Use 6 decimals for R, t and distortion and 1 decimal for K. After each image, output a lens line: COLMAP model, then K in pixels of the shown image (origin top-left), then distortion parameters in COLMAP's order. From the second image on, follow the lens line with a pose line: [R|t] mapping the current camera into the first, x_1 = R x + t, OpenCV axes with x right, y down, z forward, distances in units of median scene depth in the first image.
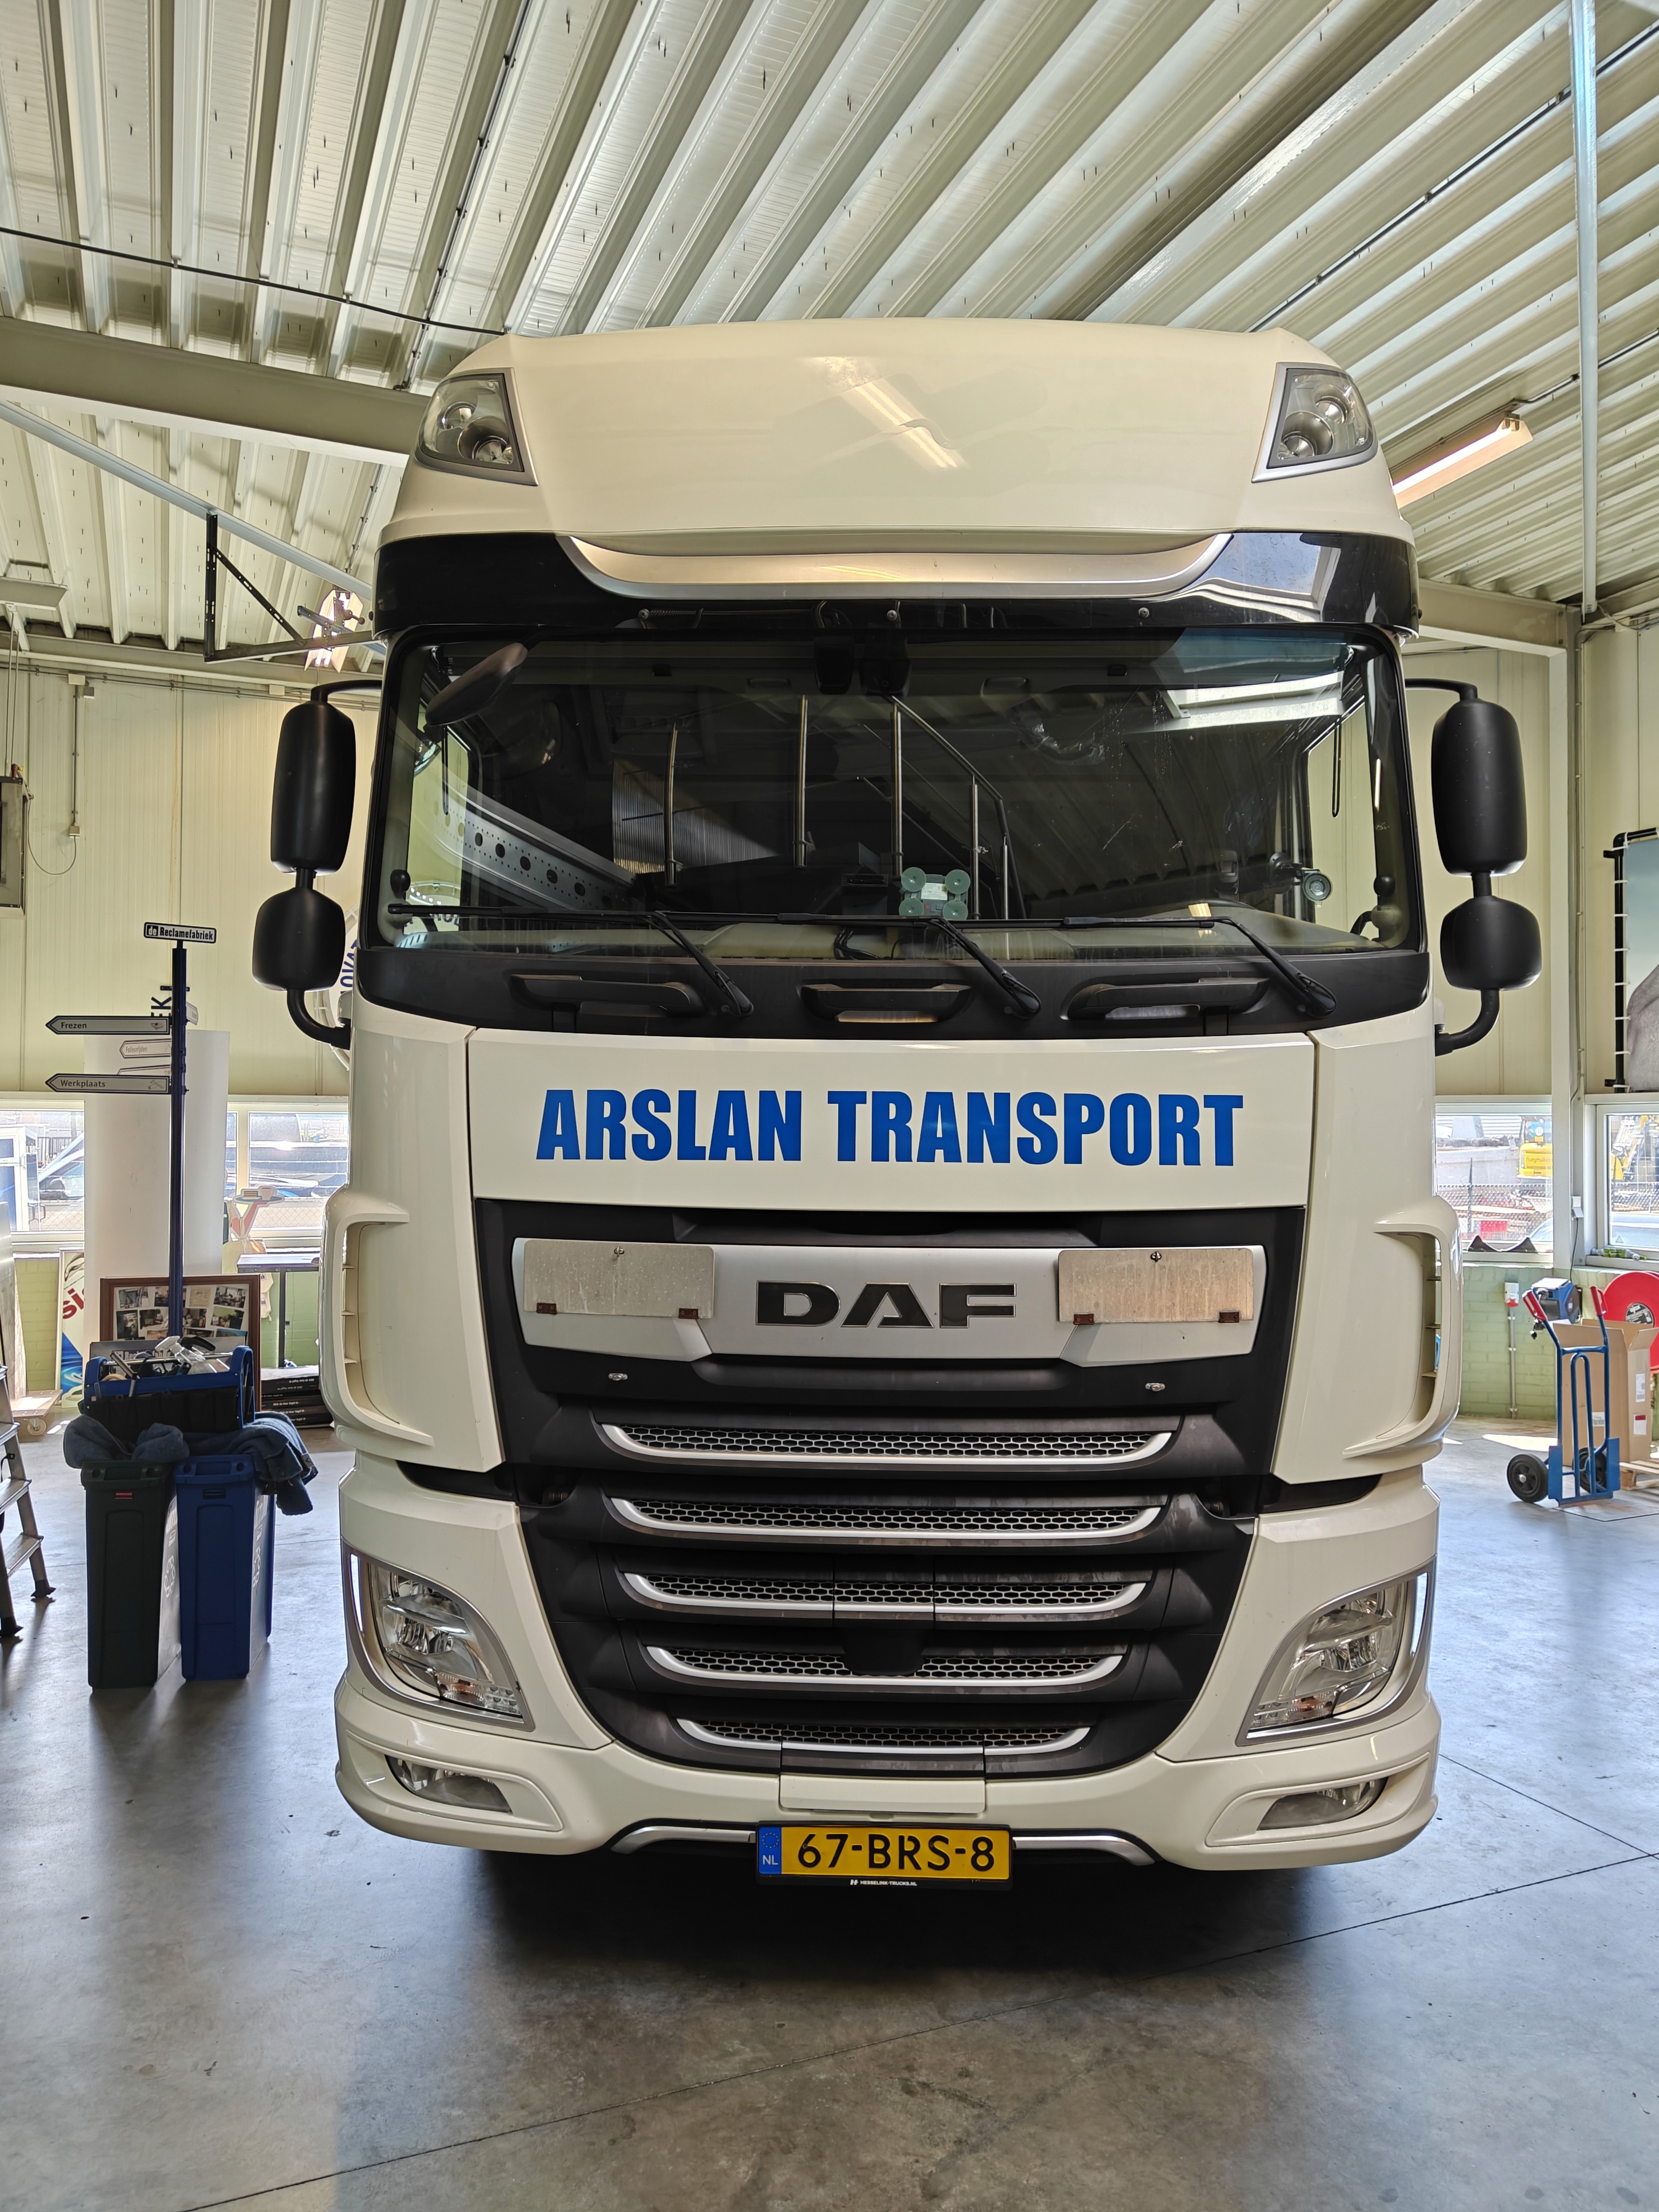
lens RADIAL K [[1526.6, 0, 745.2], [0, 1526.6, 1111.3], [0, 0, 1]] dist [0.002686, -0.001419]
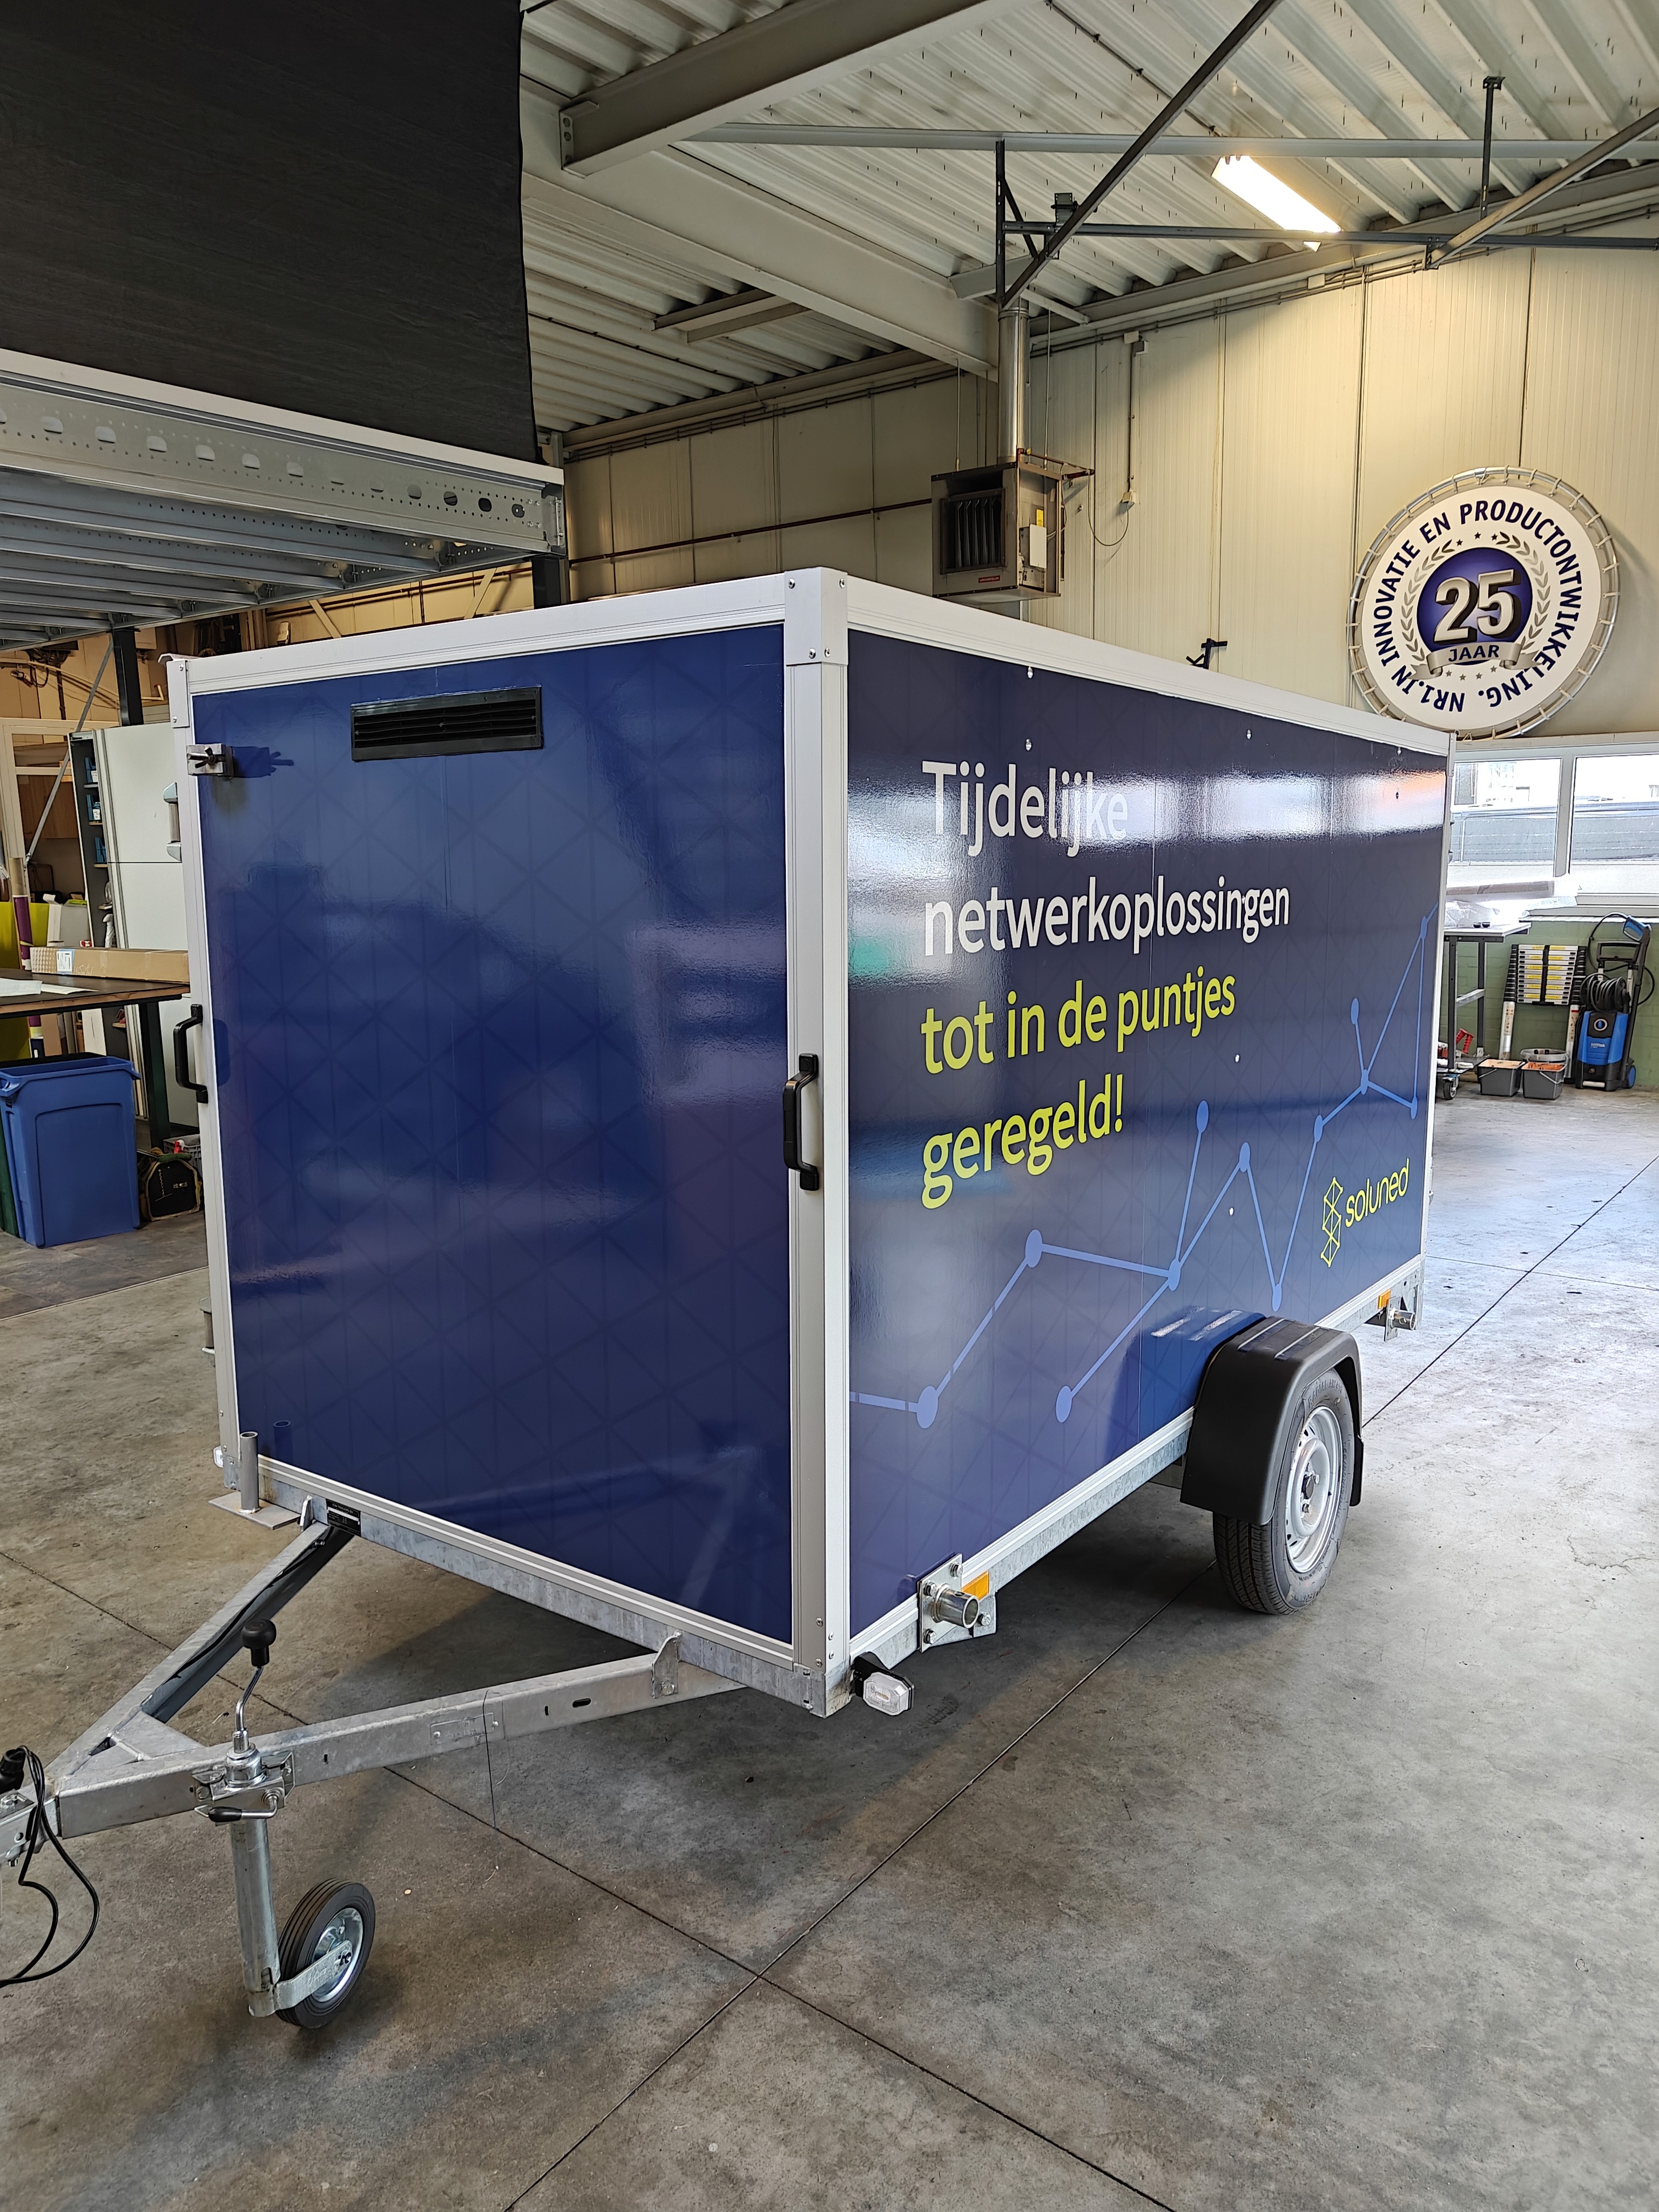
lens RADIAL K [[1526.6, 0, 837.3], [0, 1526.6, 1094.3], [0, 0, 1]] dist [0.002686, -0.001419]
pose [[0.523652, 0.131836, -0.841670, 2.383248], [0.034882, 0.983807, 0.175802, 0.140552], [0.851218, -0.121418, 0.510574, 1.716177]]
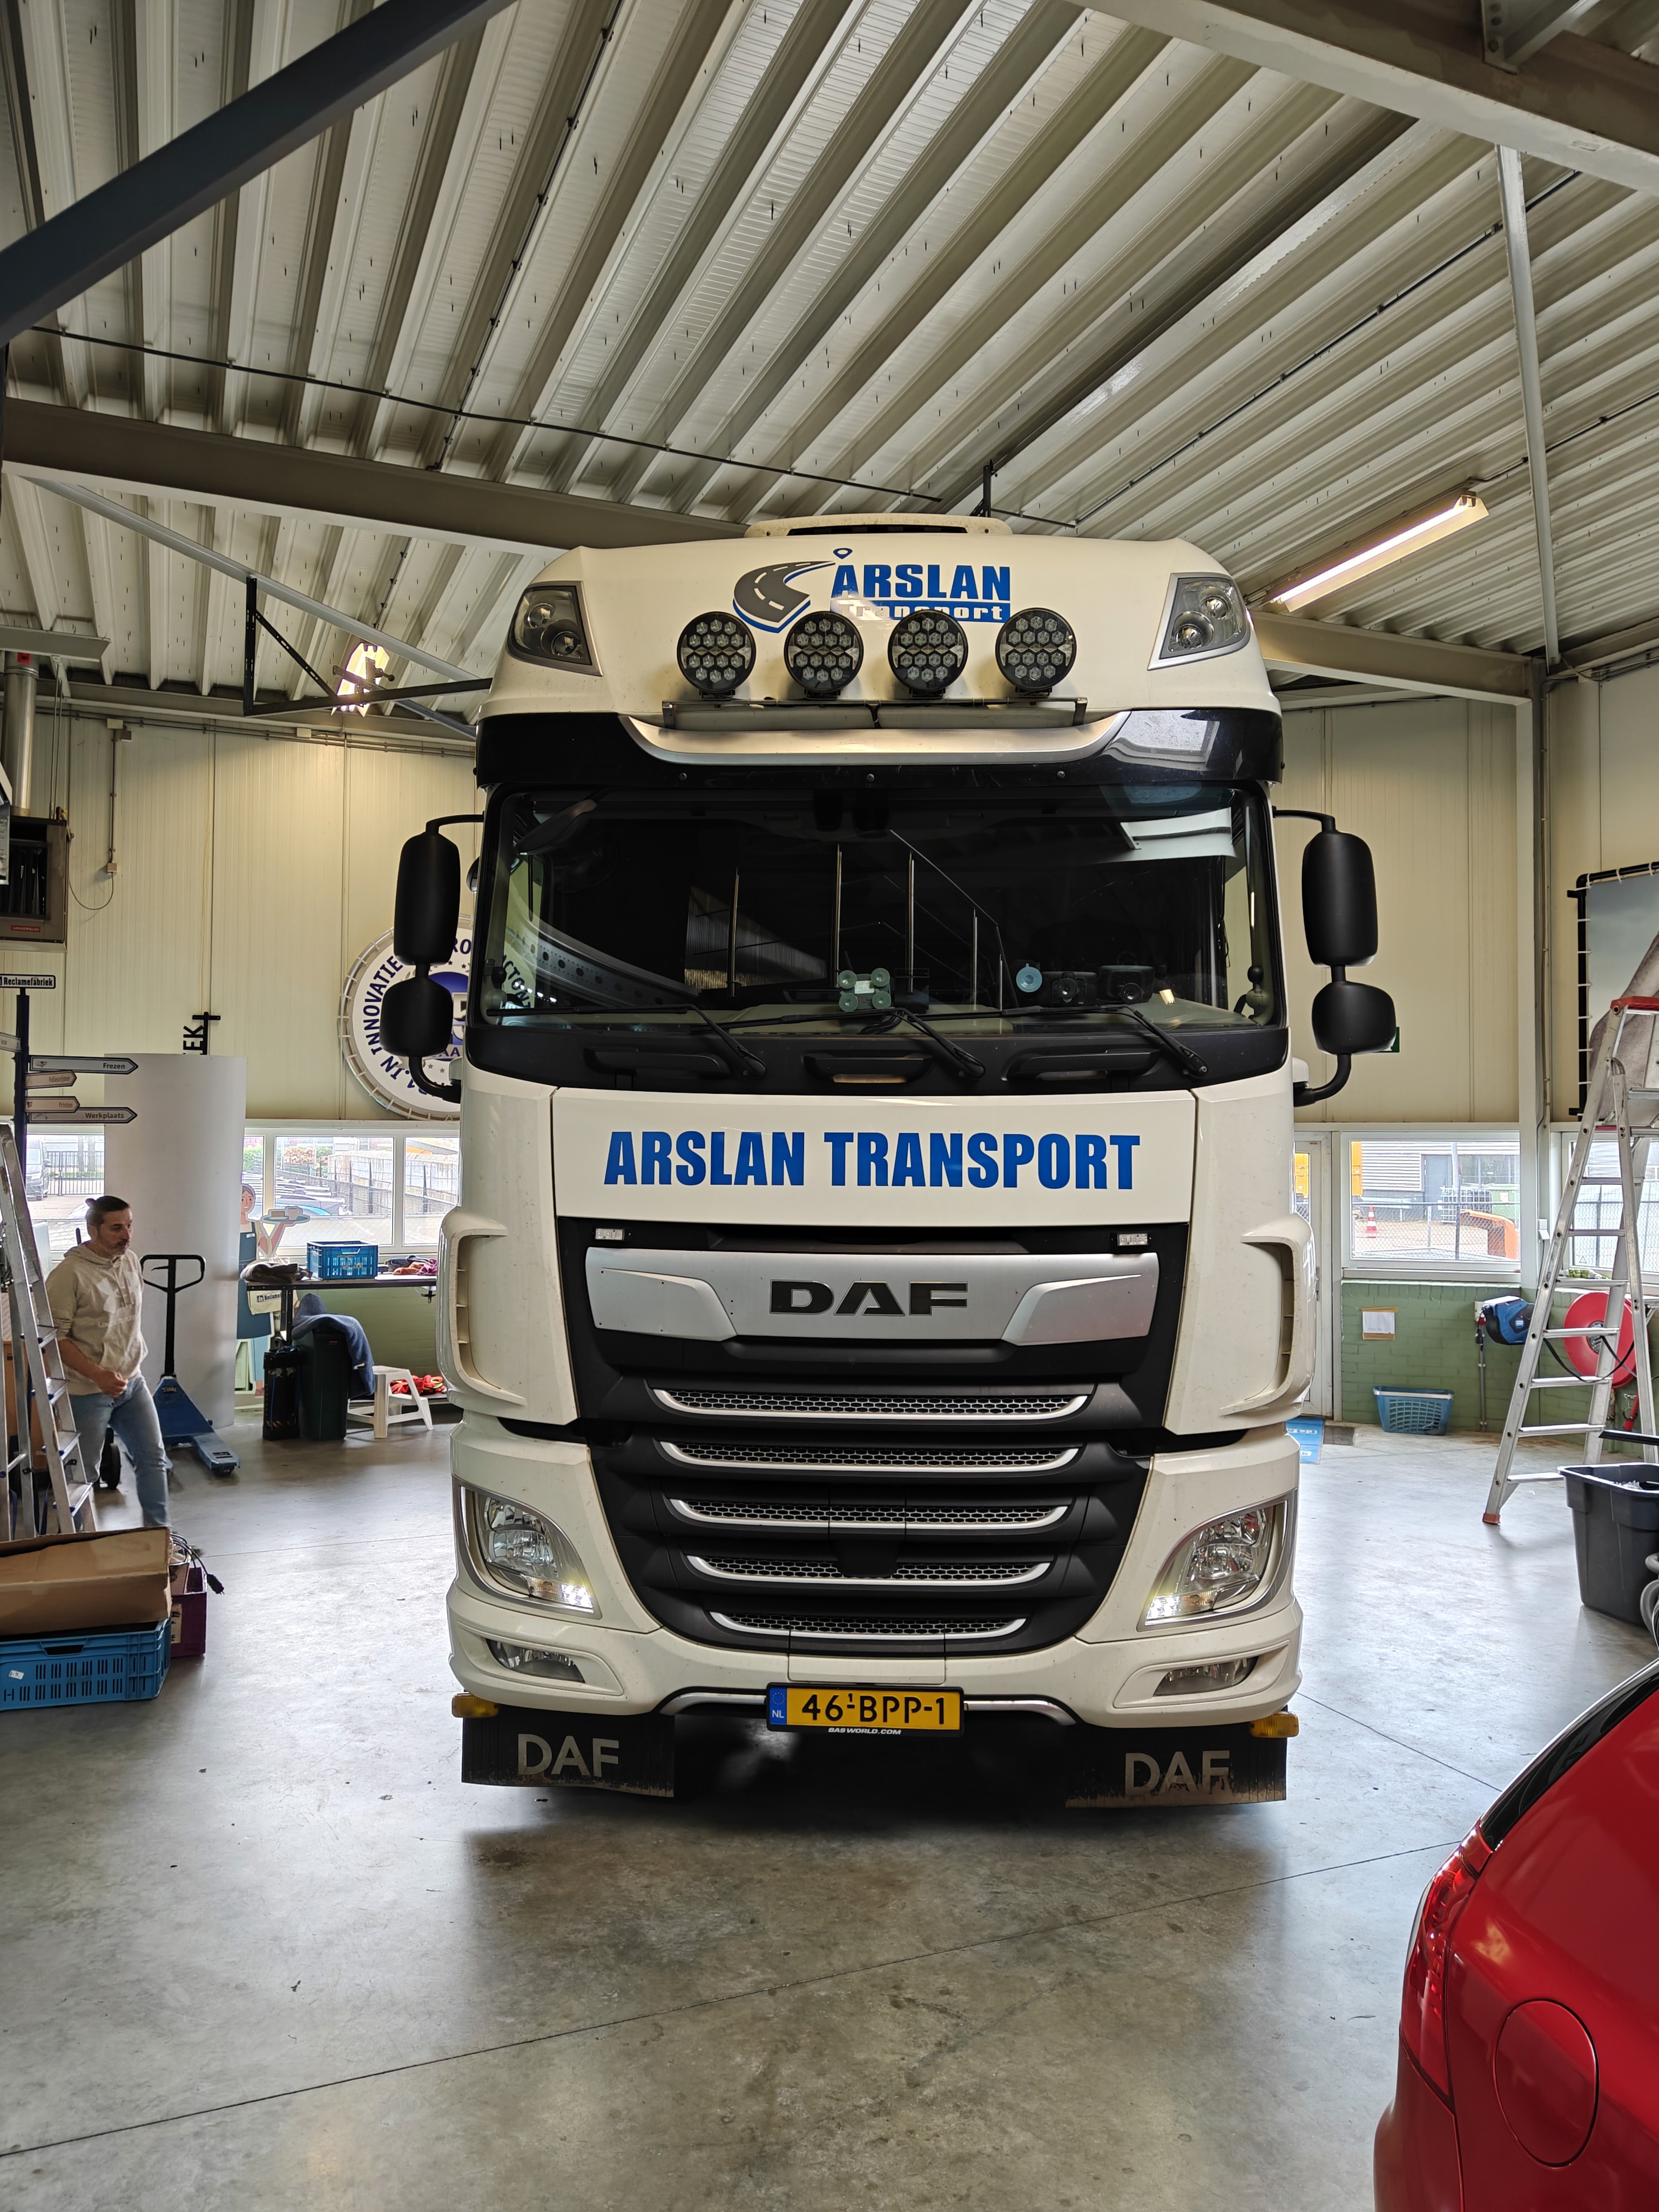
lens RADIAL K [[1526.6, 0, 748.0], [0, 1526.6, 1123.5], [0, 0, 1]] dist [0.002686, -0.001419]
pose [[0.999998, 0.001716, 0.000936, -0.012770], [-0.001709, 0.999970, -0.007493, -0.010747], [-0.000948, 0.007491, 0.999971, -0.304946]]
